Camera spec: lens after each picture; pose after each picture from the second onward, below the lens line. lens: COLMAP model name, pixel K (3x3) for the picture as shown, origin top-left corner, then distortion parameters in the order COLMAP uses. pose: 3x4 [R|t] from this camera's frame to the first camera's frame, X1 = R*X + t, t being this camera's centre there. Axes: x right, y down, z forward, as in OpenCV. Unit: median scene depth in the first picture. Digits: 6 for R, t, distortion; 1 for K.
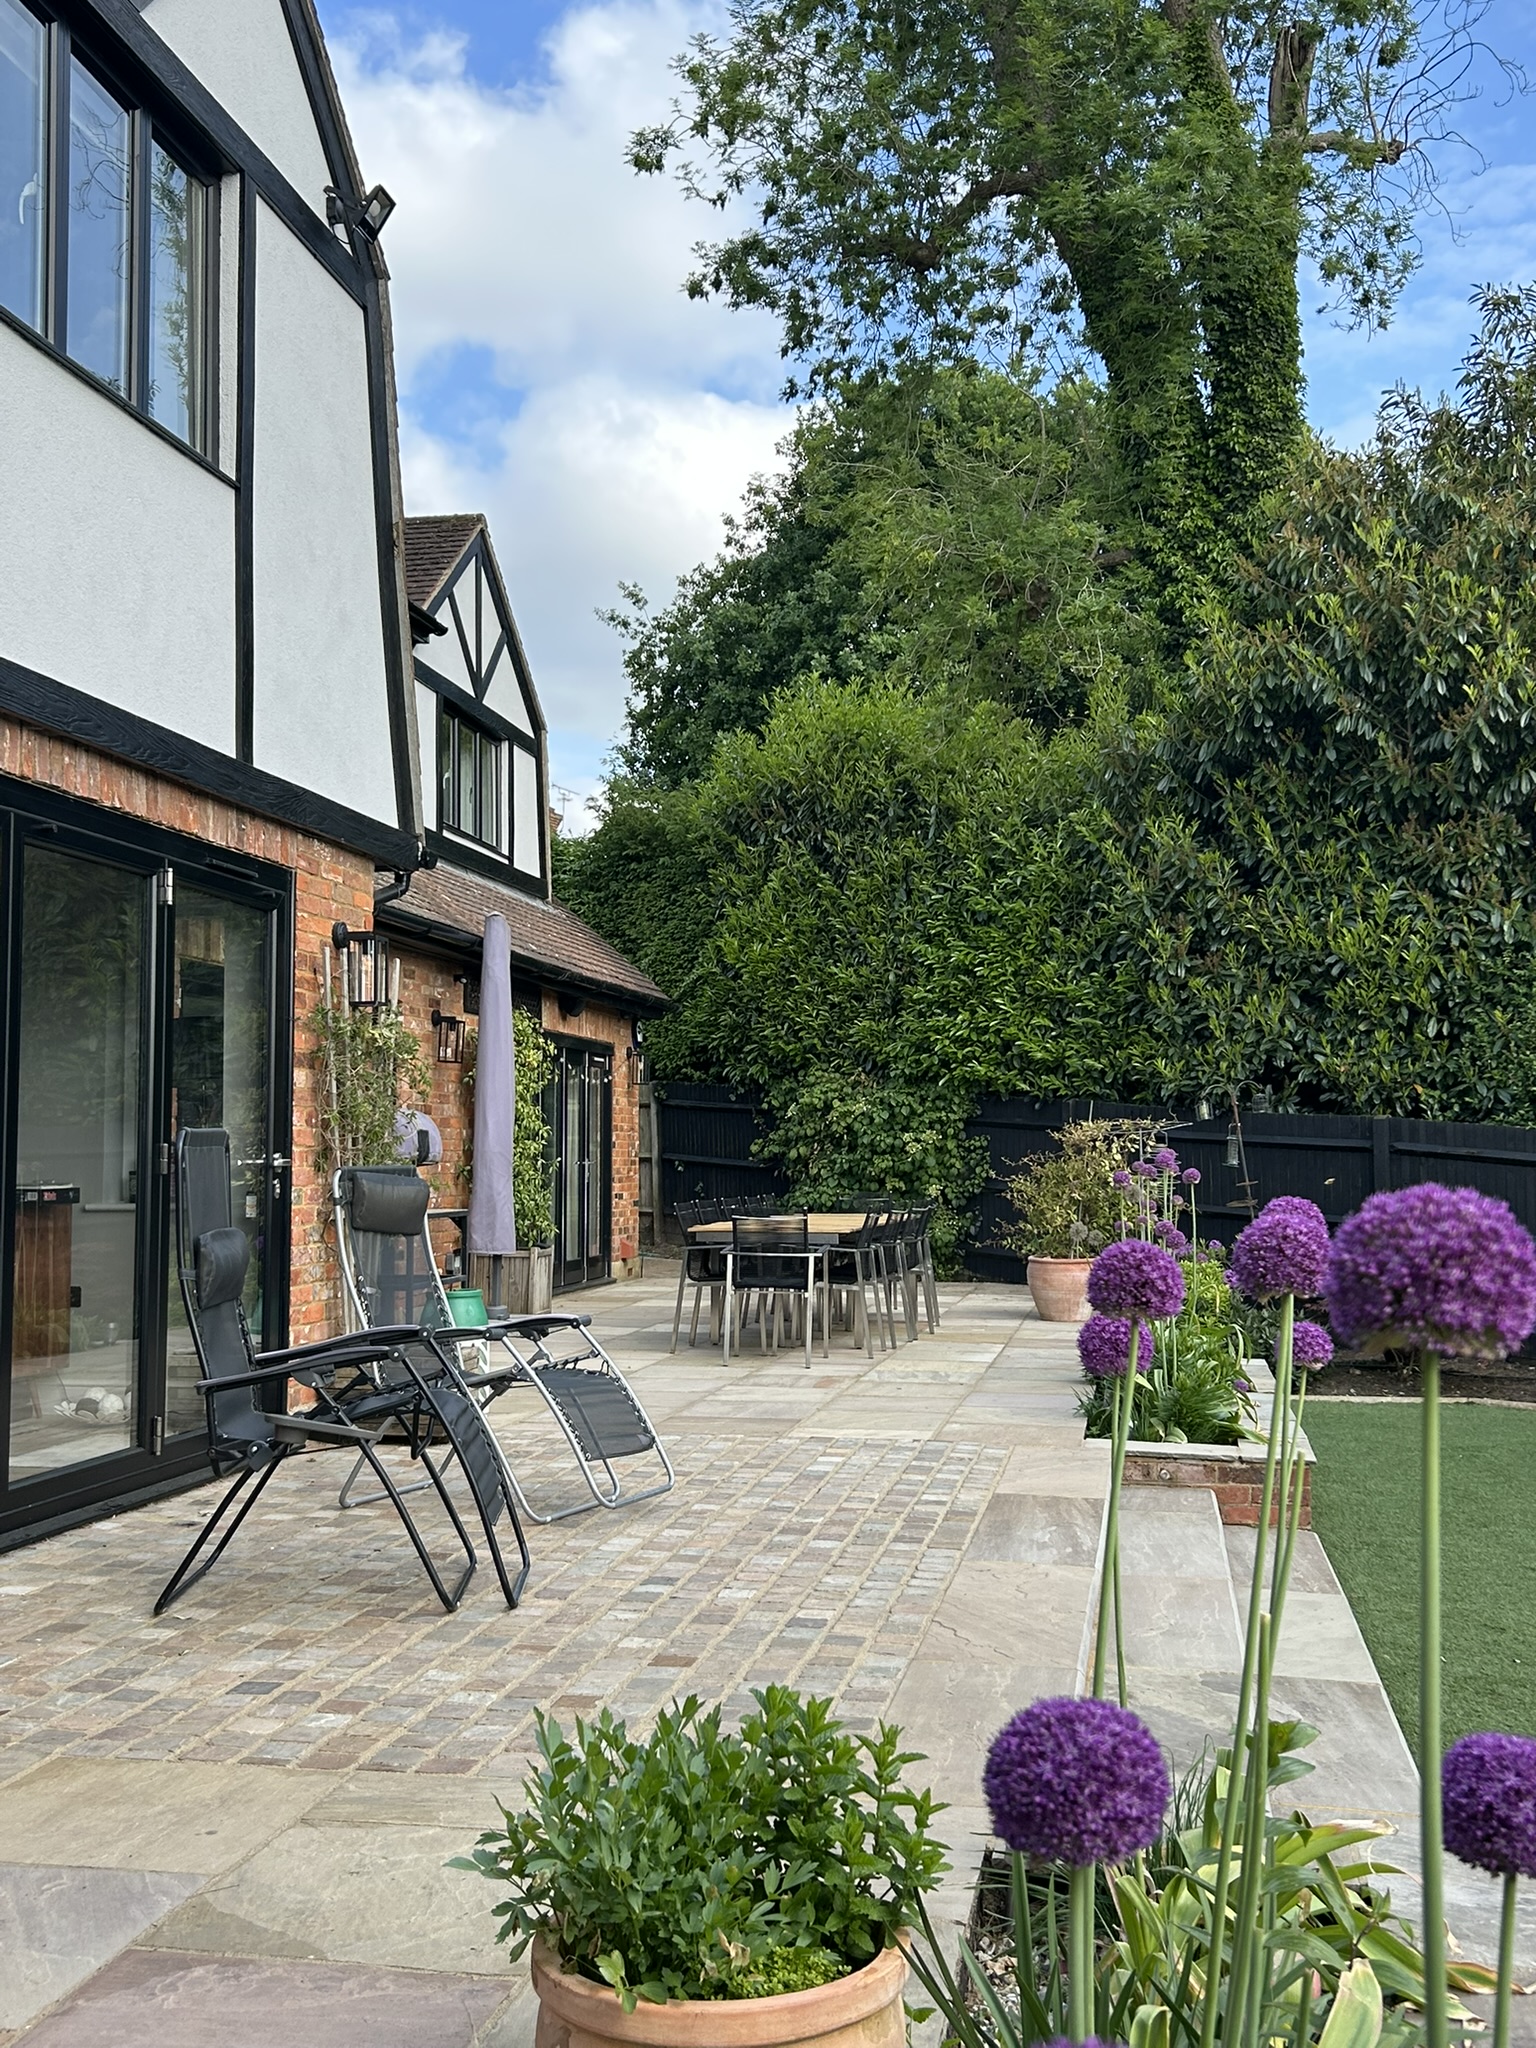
lens RADIAL K [[2070.0, 0, 763.4], [0, 2070.0, 1017.5], [0, 0, 1]] dist [0.021267, 0.000000]
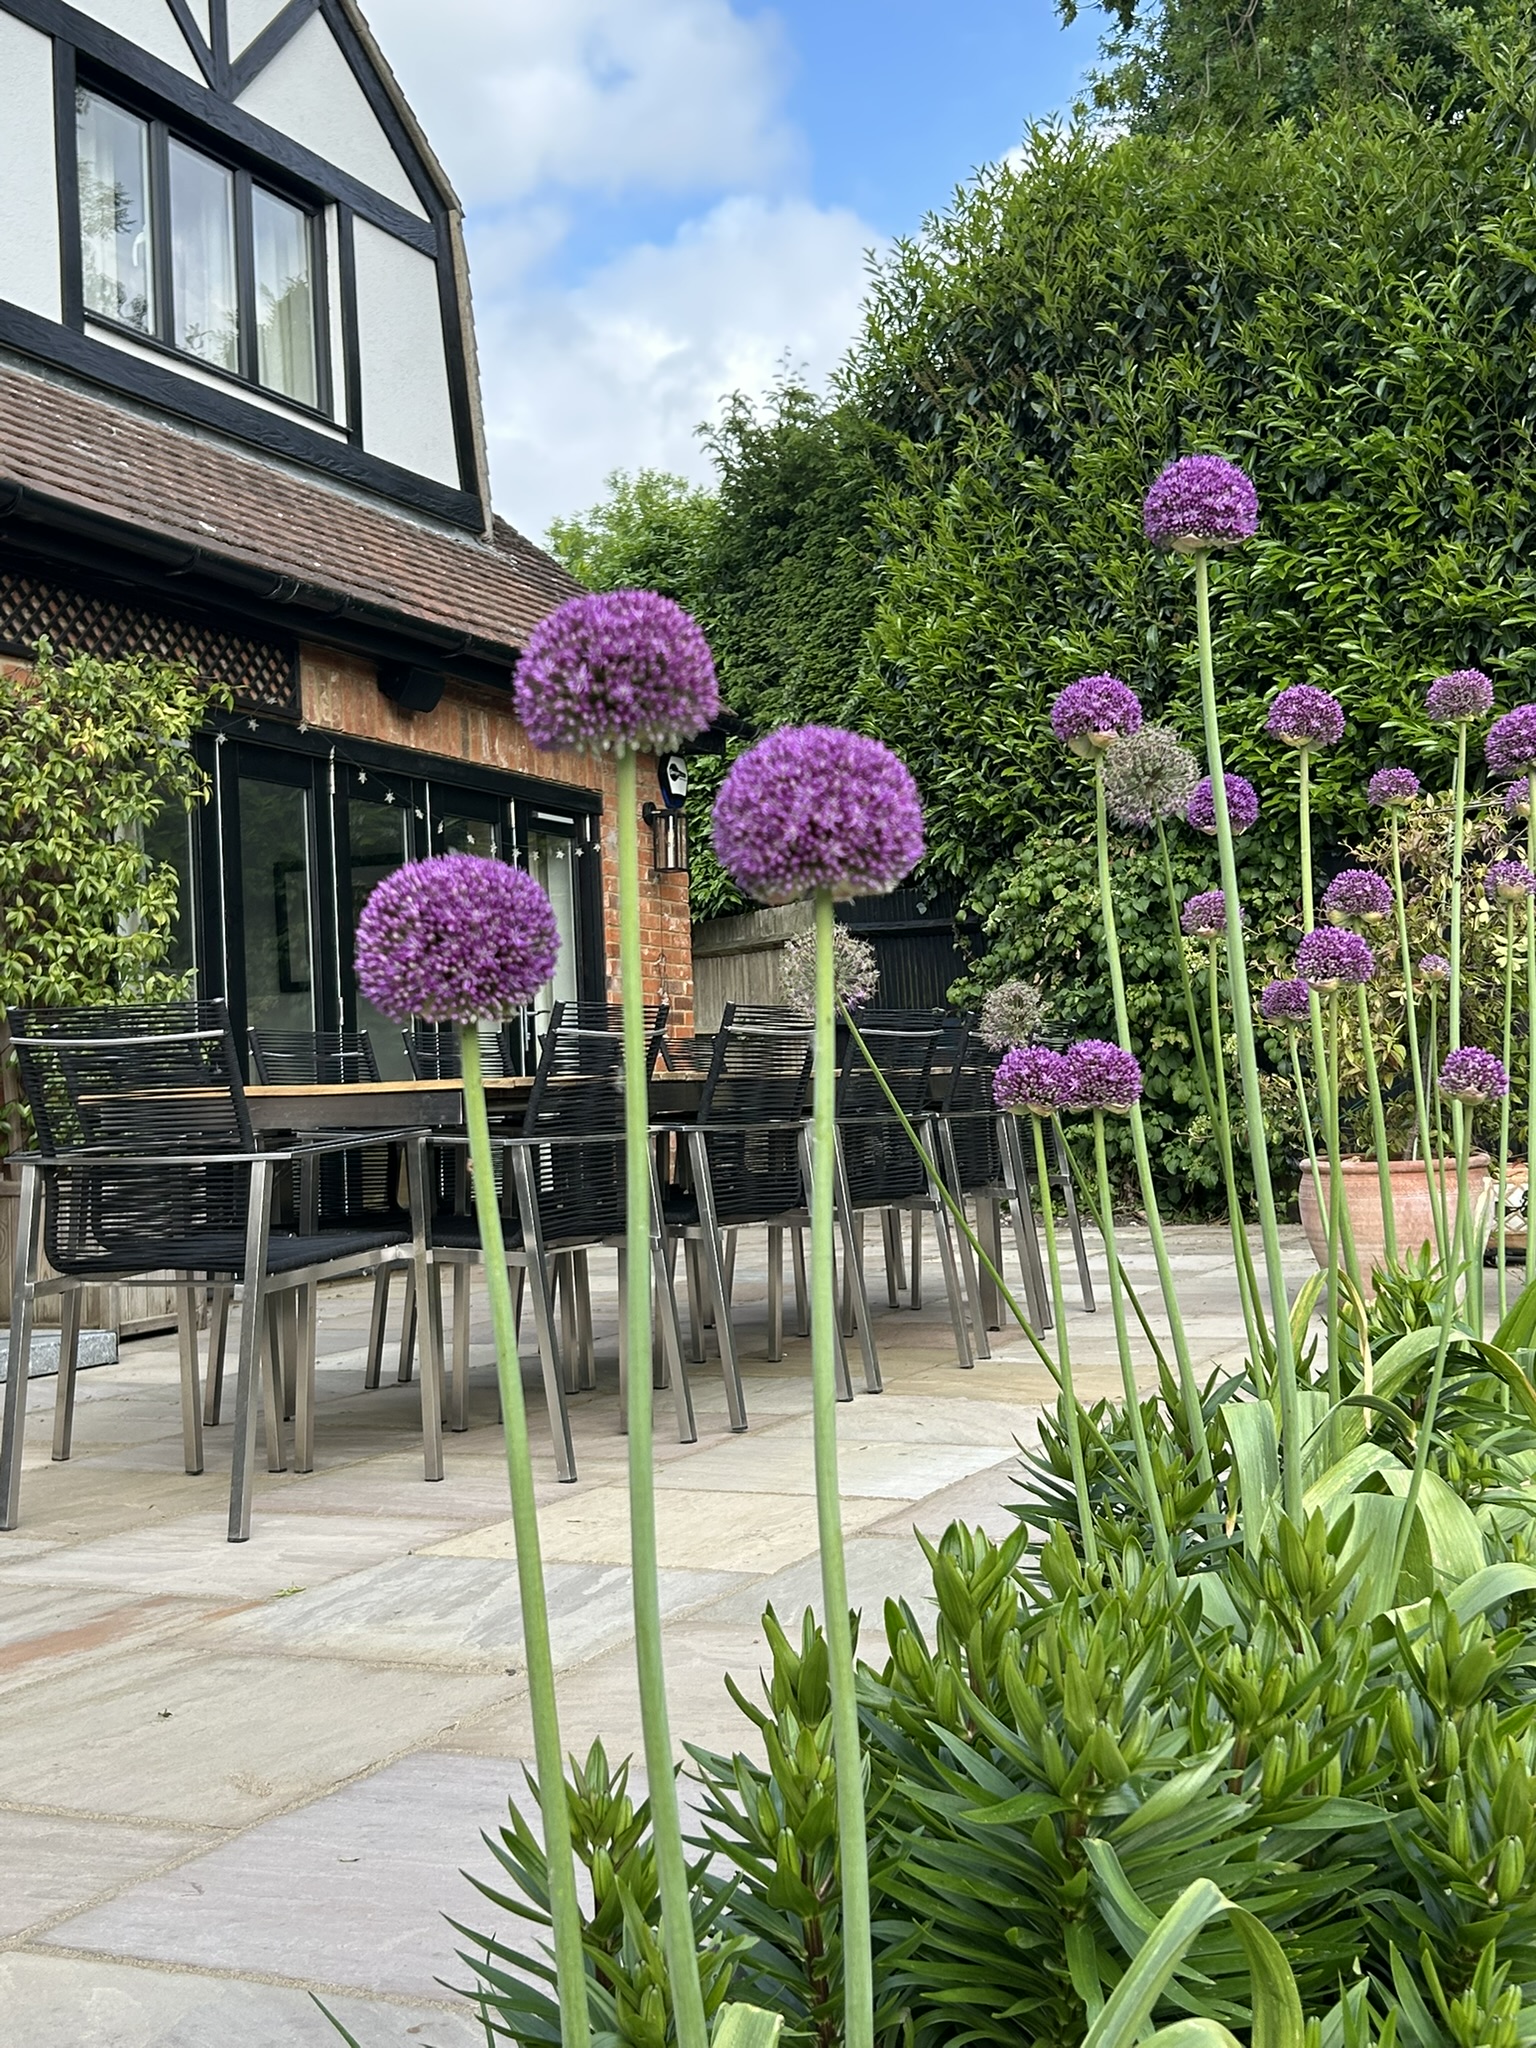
lens RADIAL K [[2432.3, 0, 769.6], [0, 2432.3, 1040.8], [0, 0, 1]] dist [0.059869, 0.000000]
pose [[0.974086, -0.044228, -0.221812, 0.100873], [0.054494, 0.997697, 0.040375, 0.051509], [0.219516, -0.051416, 0.974253, 0.396147]]
